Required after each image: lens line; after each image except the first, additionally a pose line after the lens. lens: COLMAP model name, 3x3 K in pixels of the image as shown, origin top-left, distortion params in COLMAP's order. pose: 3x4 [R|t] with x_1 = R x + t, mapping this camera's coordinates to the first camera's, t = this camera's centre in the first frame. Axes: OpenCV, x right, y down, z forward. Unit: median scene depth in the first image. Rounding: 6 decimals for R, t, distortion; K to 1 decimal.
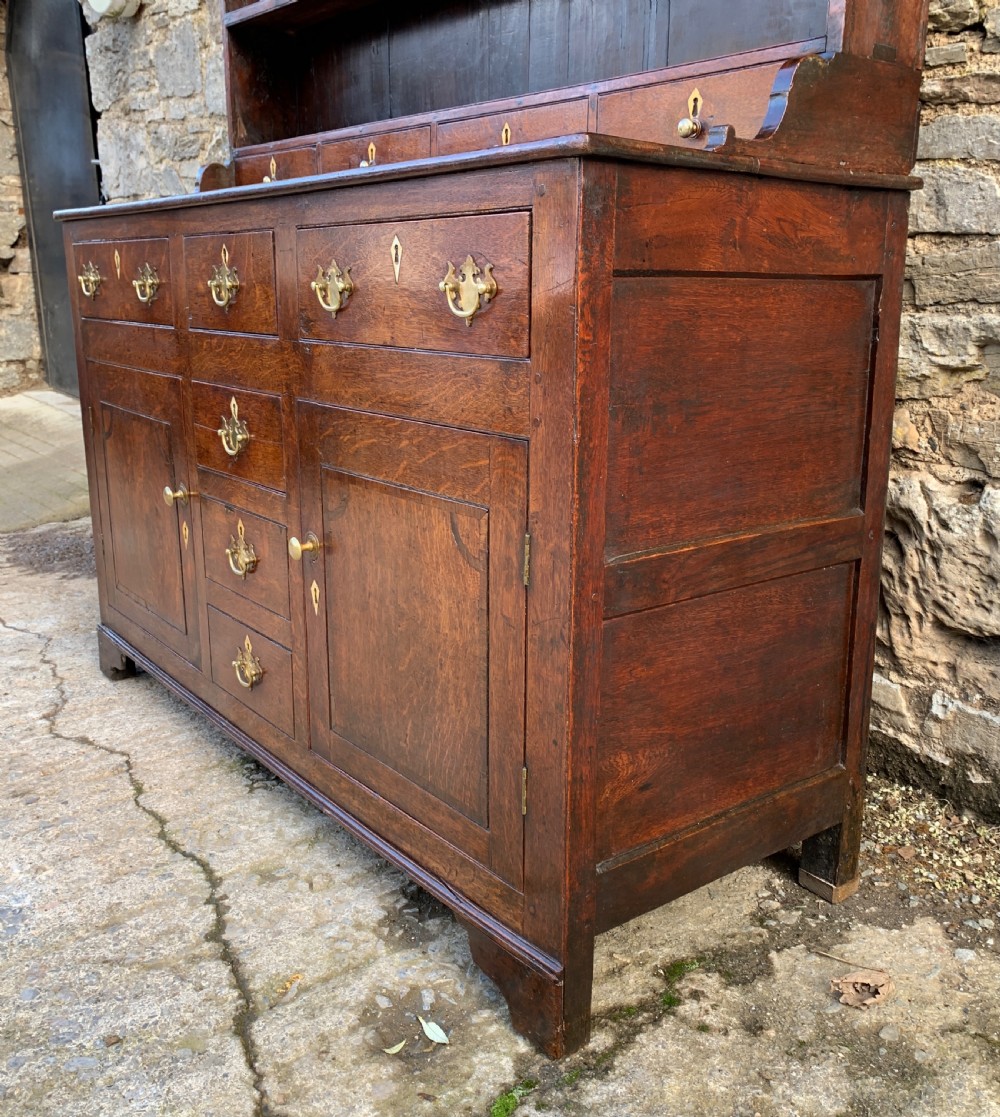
lens RADIAL K [[1088.6, 0, 524.4], [0, 1088.6, 554.1], [0, 0, 1]] dist [0.030226, 0.000000]
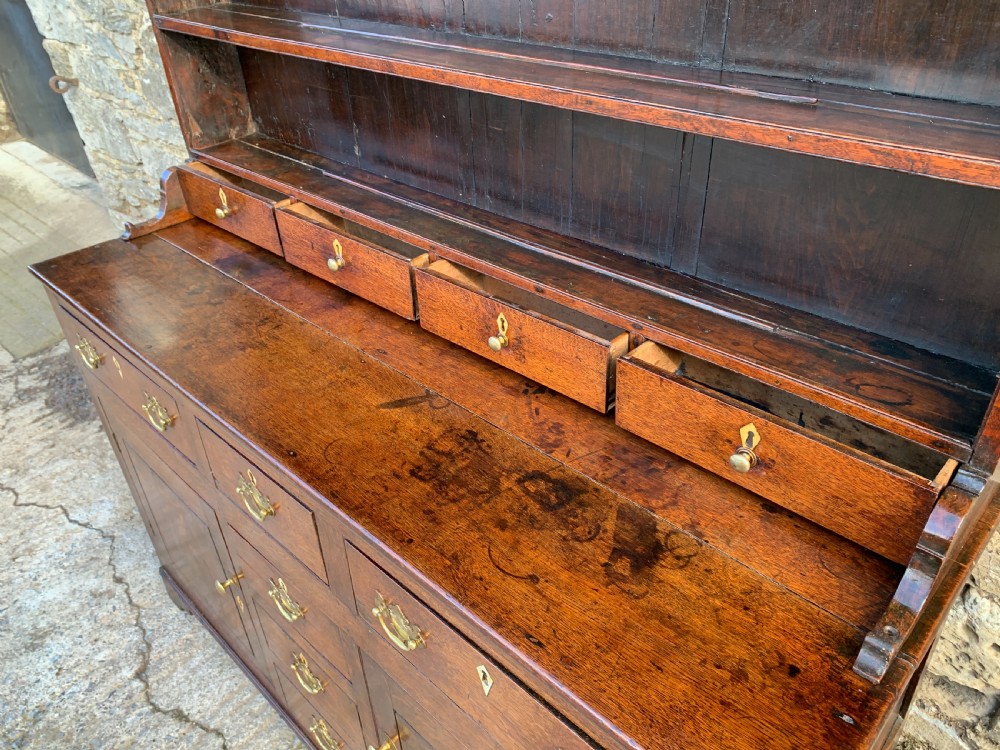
lens RADIAL K [[758.1, 0, 497.6], [0, 758.1, 371.7], [0, 0, 1]] dist [0.036436, -0.035884]
pose [[0.990212, -0.114683, 0.079550, -0.098444], [0.081902, 0.938955, 0.334150, -0.556624], [-0.113016, -0.324364, 0.939157, 0.364497]]
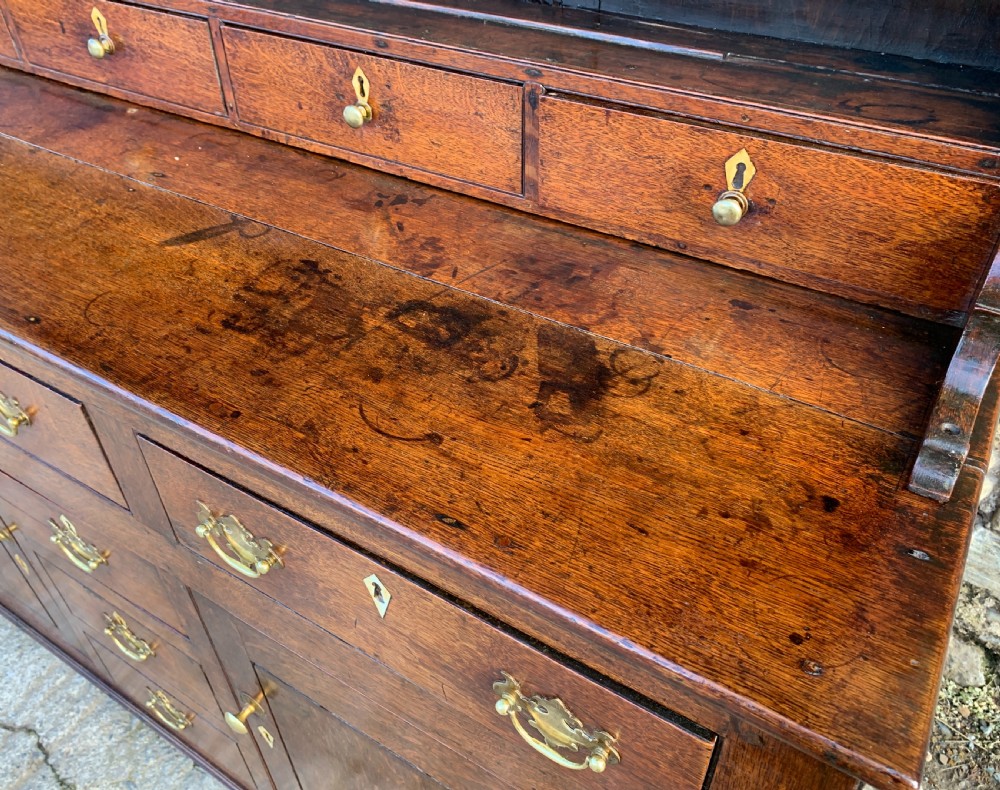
lens RADIAL K [[826.1, 0, 474.8], [0, 826.1, 387.1], [0, 0, 1]] dist [0.048046, -0.058415]
pose [[0.943764, -0.248024, 0.218618, -0.106813], [0.121251, 0.874810, 0.469047, -0.450764], [-0.307584, -0.416162, 0.855688, 0.477649]]
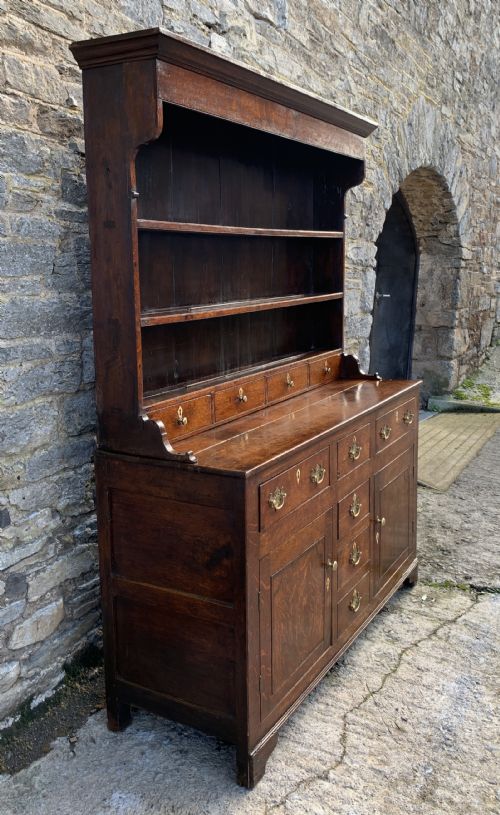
lens RADIAL K [[739.9, 0, 268.7], [0, 739.9, 384.6], [0, 0, 1]] dist [0.037222, 0.000000]
pose [[-0.389119, -0.164859, 0.906316, -1.677965], [0.232825, 0.934312, 0.269913, -0.876303], [-0.891279, 0.316042, -0.325175, 1.654020]]
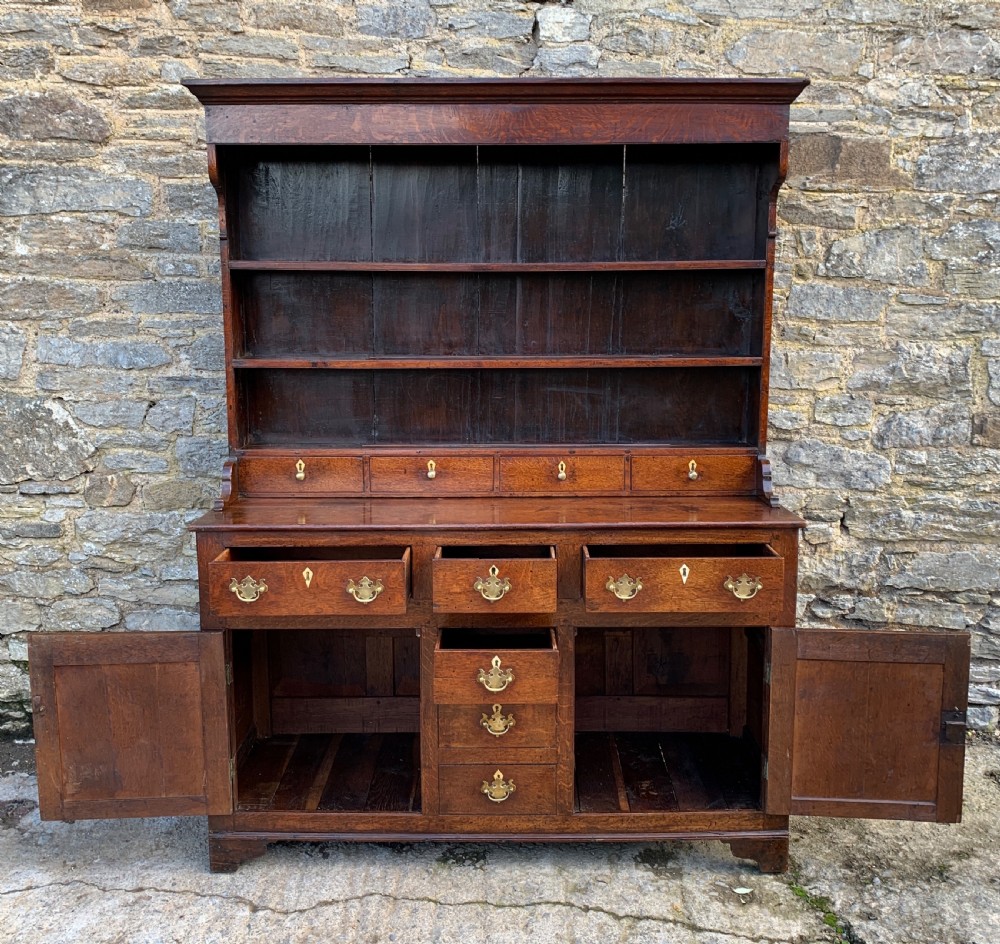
lens RADIAL K [[1106.5, 0, 499.6], [0, 1106.5, 449.7], [0, 0, 1]] dist [0.032525, 0.000000]
pose [[0.627843, -0.127002, 0.767909, -1.601100], [0.198805, 0.980039, -0.000458, -0.434287], [-0.752522, 0.152952, 0.640559, -0.184222]]
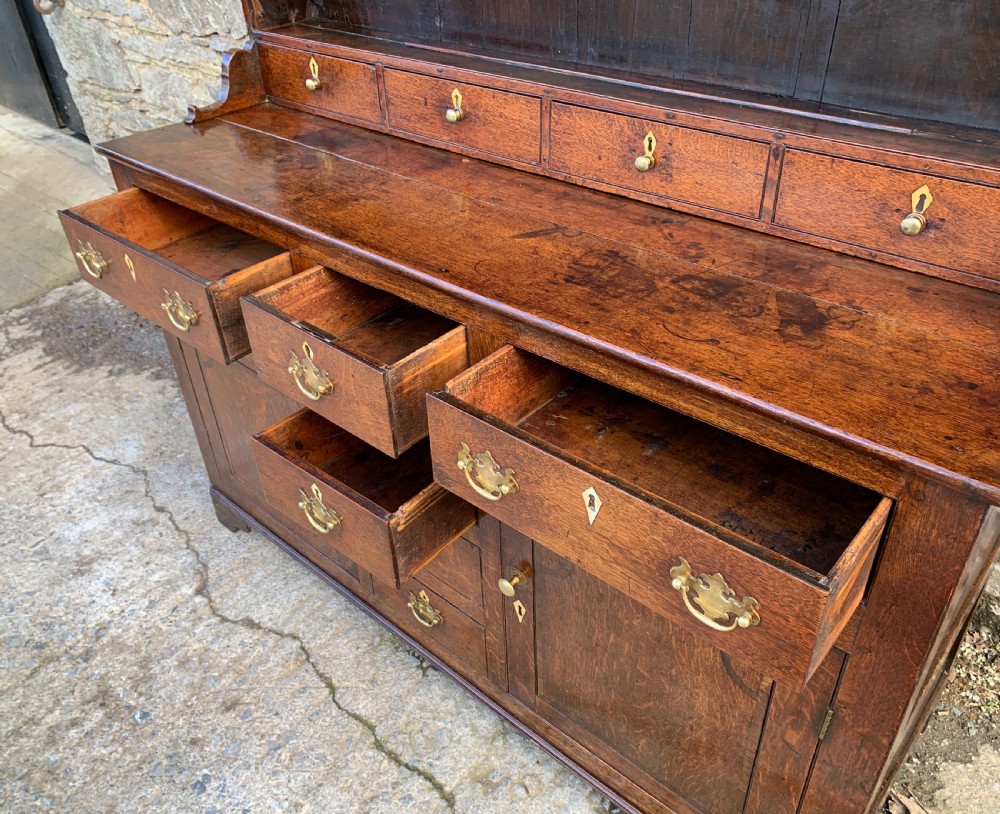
lens RADIAL K [[825.8, 0, 502.5], [0, 825.8, 408.8], [0, 0, 1]] dist [0.030213, -0.029978]
pose [[0.982154, -0.139741, 0.125878, -0.271258], [0.084311, 0.925405, 0.369482, -0.448350], [-0.168120, -0.352276, 0.920672, 0.261821]]
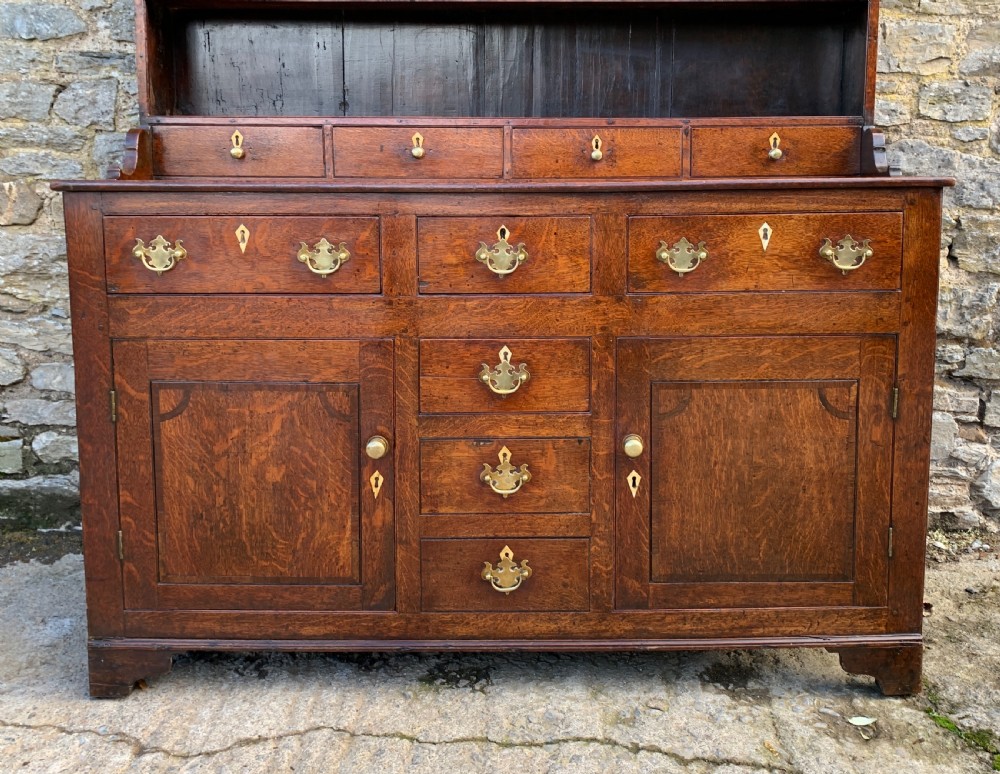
lens RADIAL K [[979.4, 0, 541.2], [0, 979.4, 308.7], [0, 0, 1]] dist [0.022048, 0.000000]
pose [[0.616718, -0.100007, 0.780805, -1.090595], [0.196641, 0.980023, -0.029794, -0.144642], [-0.762227, 0.171913, 0.624063, 0.291232]]
